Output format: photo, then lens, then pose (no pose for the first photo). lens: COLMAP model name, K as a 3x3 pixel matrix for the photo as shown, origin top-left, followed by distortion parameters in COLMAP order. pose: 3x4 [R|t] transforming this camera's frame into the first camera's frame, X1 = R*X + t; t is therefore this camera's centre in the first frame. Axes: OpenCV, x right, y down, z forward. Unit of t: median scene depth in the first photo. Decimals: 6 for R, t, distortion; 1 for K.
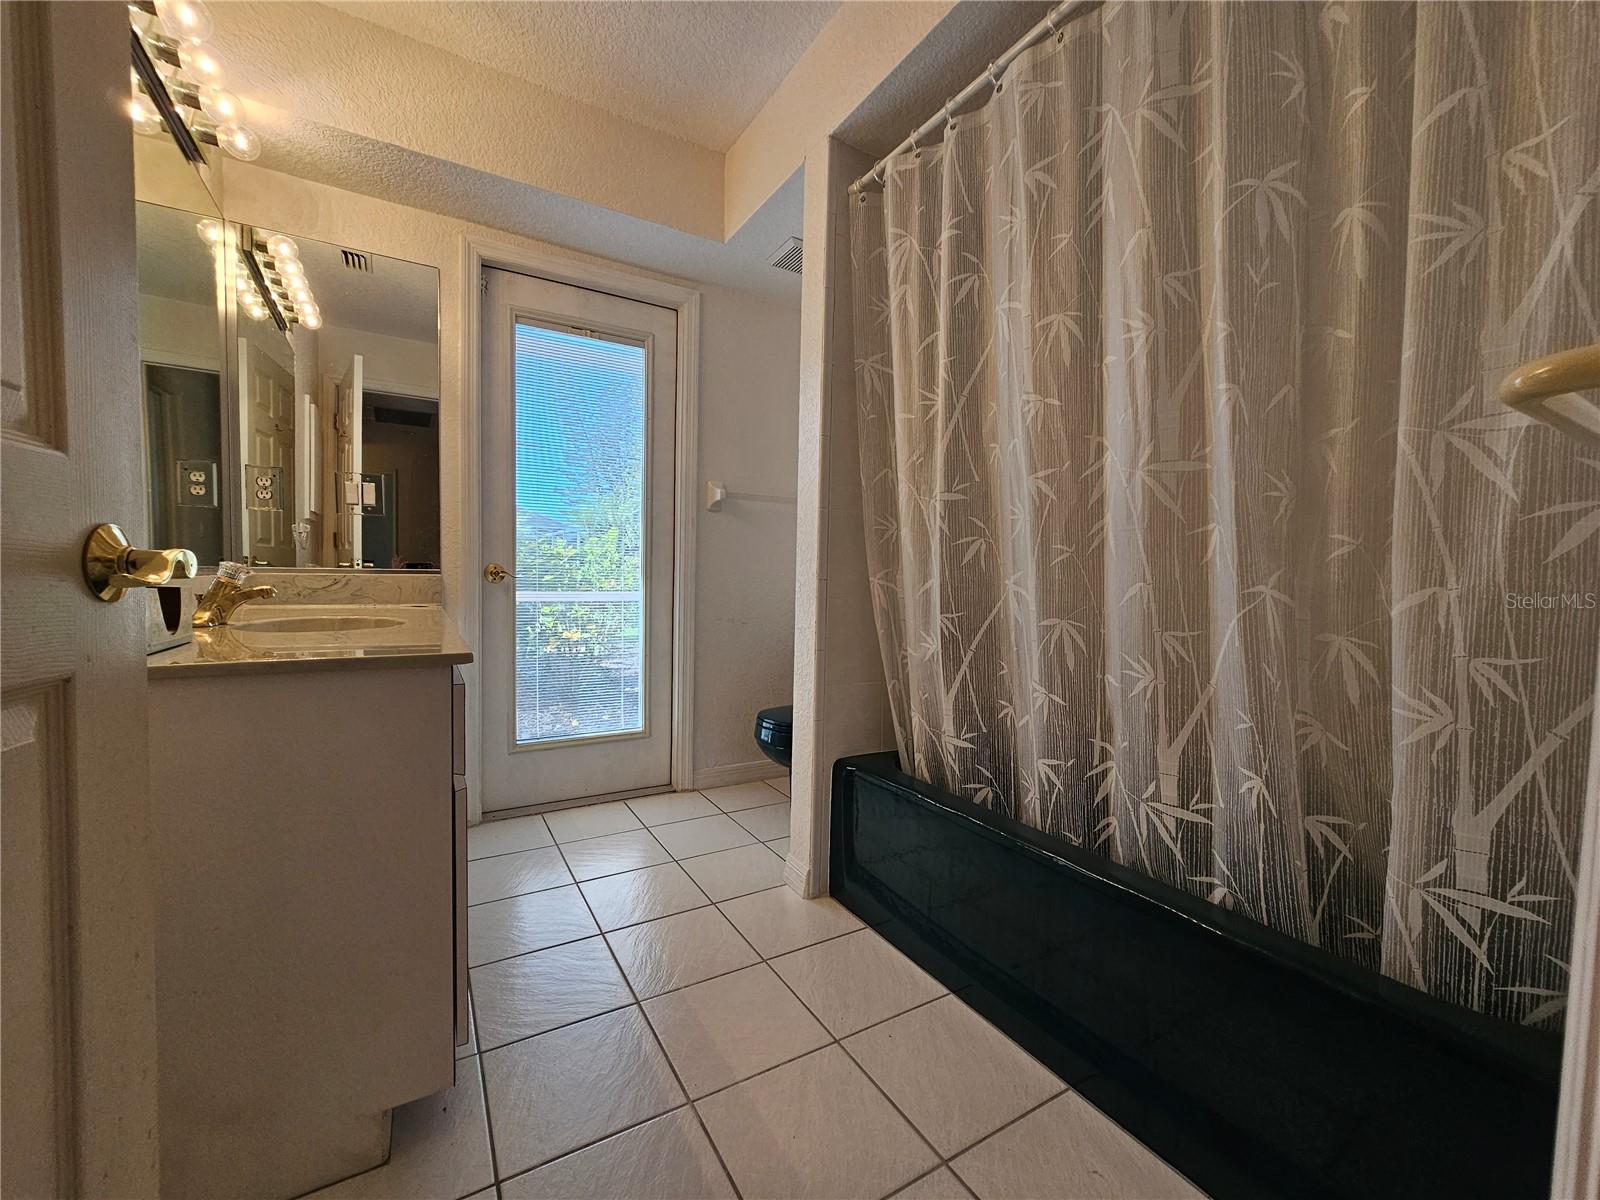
lens RADIAL K [[651.4, 0, 799.6], [0, 651.4, 599.7], [0, 0, 1]] dist [-0.001137, 0.001743]
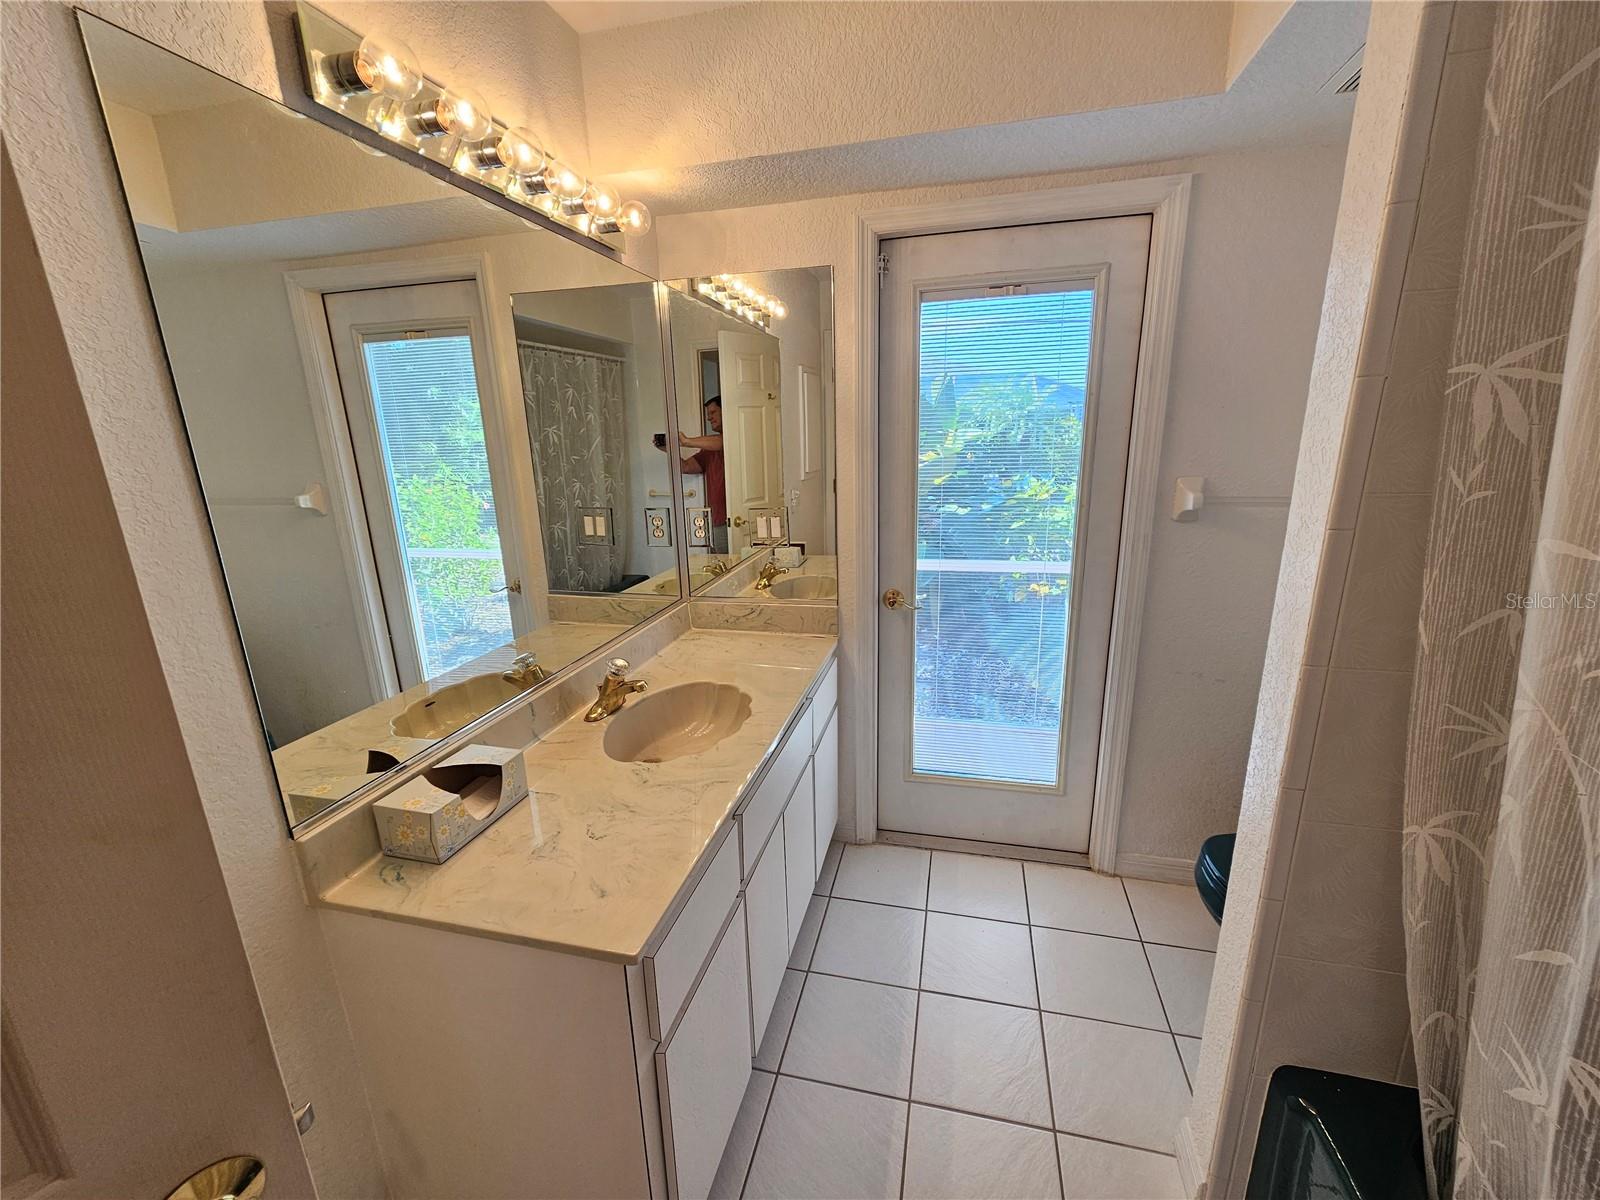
lens RADIAL K [[651.4, 0, 804.8], [0, 651.4, 601.1], [0, 0, 1]] dist [-0.001137, 0.001743]
pose [[0.715496, 0.139891, -0.684467, 0.070678], [0.011442, 0.977269, 0.211694, -0.228792], [0.698523, -0.159298, 0.697632, 0.265384]]
